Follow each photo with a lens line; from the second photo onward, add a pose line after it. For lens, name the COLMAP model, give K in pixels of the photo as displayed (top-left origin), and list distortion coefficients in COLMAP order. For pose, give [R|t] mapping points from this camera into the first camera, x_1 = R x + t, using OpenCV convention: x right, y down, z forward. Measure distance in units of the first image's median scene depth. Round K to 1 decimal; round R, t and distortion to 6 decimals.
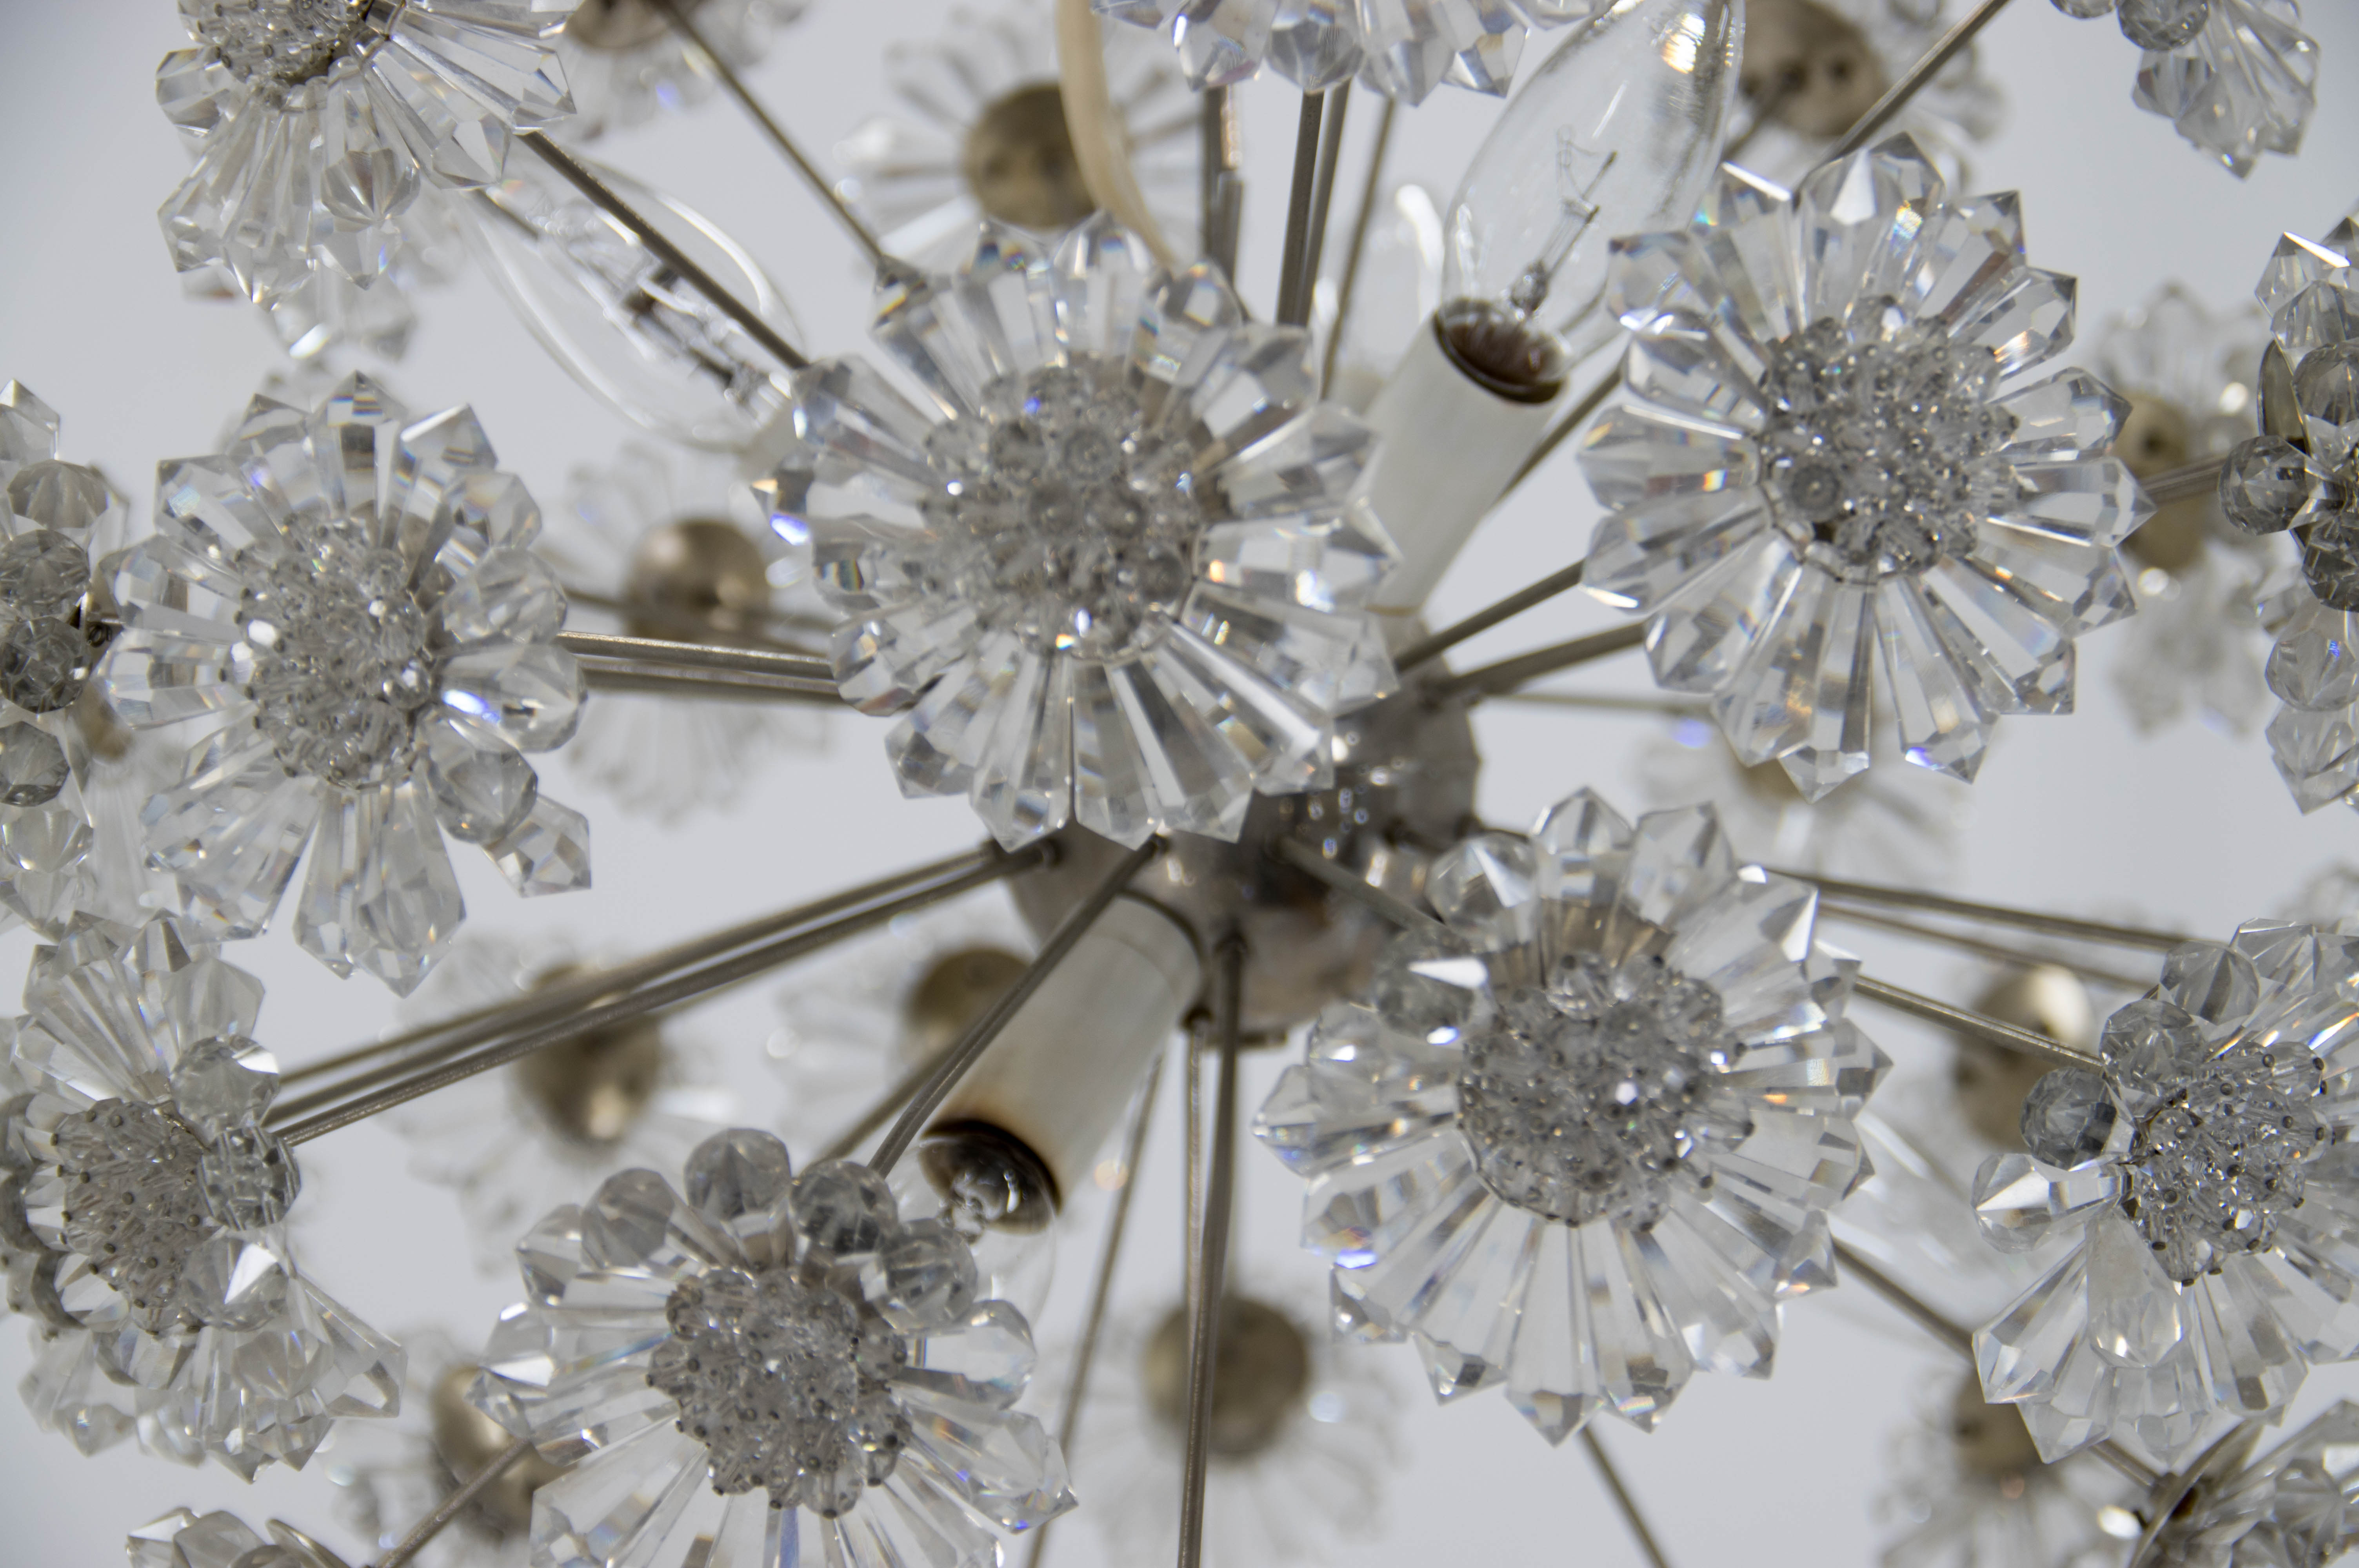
lens RADIAL K [[4223.8, 0, 1179.5], [0, 4223.8, 784.0], [0, 0, 1]] dist [0.021861, -0.196554]
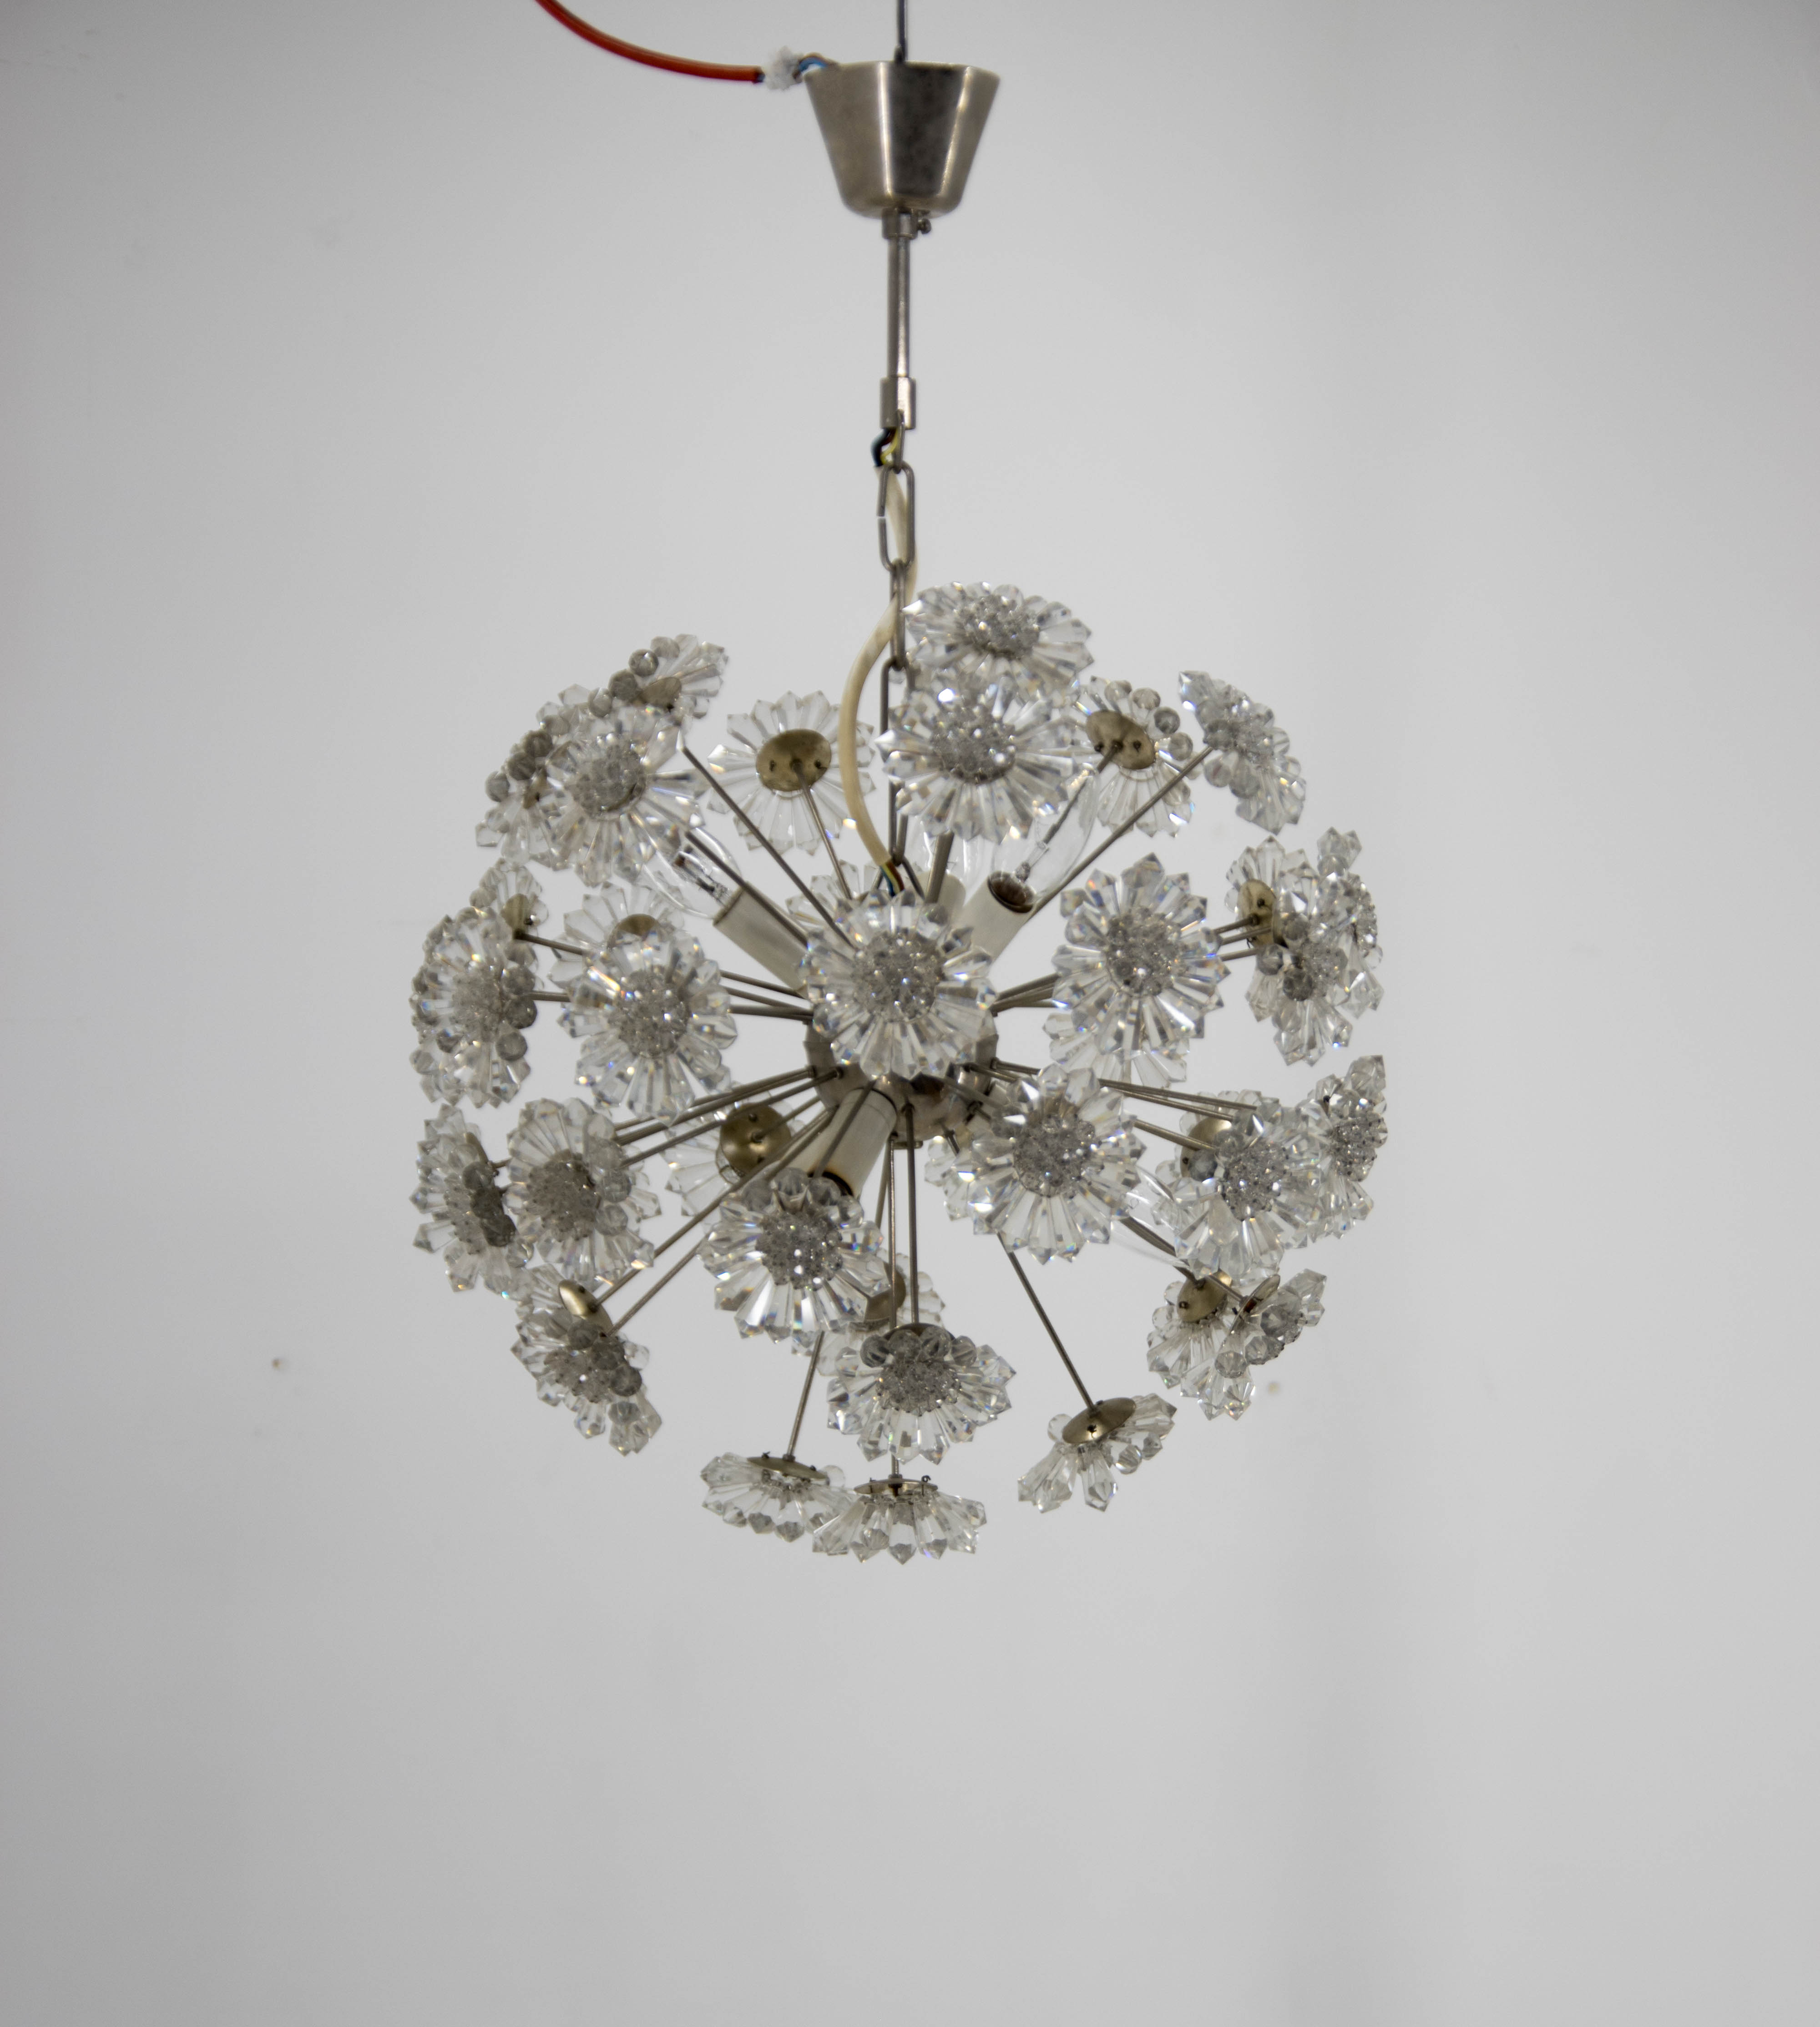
lens RADIAL K [[5121.4, 0, 910.0], [0, 5121.4, 1013.5], [0, 0, 1]] dist [0.007506, 0.027762]
pose [[0.994424, 0.002239, 0.105430, -0.408994], [-0.004925, 0.999670, 0.025218, -0.129678], [-0.105339, -0.025596, 0.994107, -2.766334]]
